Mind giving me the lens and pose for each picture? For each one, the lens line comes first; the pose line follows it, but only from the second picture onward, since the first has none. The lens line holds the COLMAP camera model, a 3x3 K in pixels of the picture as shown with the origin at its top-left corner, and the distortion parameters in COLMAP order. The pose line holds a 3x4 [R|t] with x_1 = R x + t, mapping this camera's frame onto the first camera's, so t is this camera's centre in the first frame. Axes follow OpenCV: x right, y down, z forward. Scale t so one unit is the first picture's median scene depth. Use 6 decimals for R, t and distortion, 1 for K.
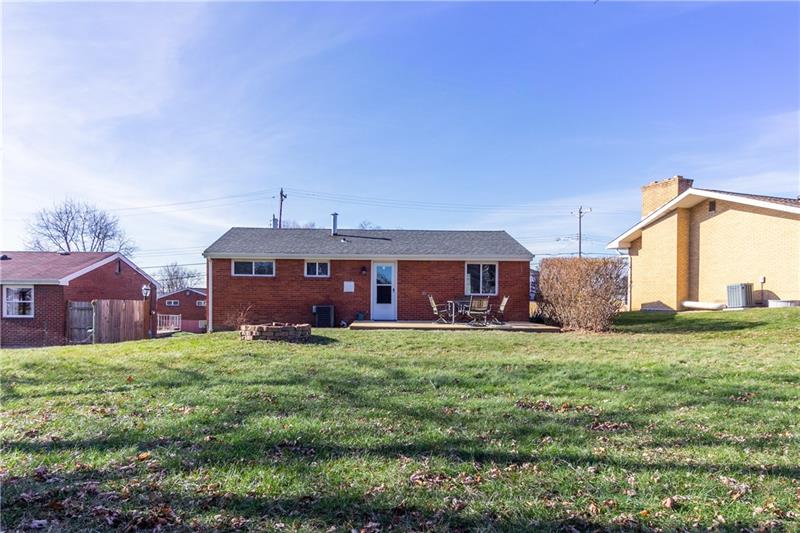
lens RADIAL K [[555.9, 0, 400.0], [0, 555.9, 266.5], [0, 0, 1]] dist [-0.002217, -0.000581]
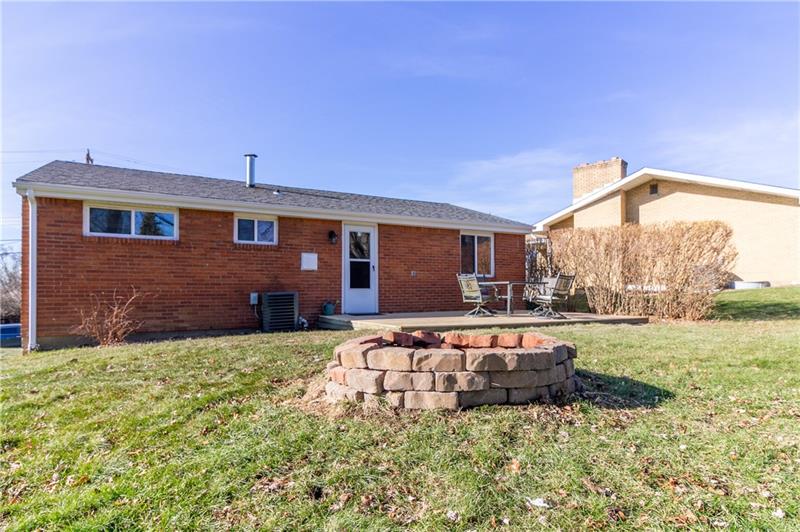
lens RADIAL K [[463.4, 0, 400.0], [0, 463.4, 266.0], [0, 0, 1]] dist [0.002390, 0.000317]
pose [[0.899545, 0.013761, 0.436612, -0.225491], [-0.014044, 0.999898, -0.002580, 0.041100], [-0.436603, -0.003811, 0.899646, 0.491416]]
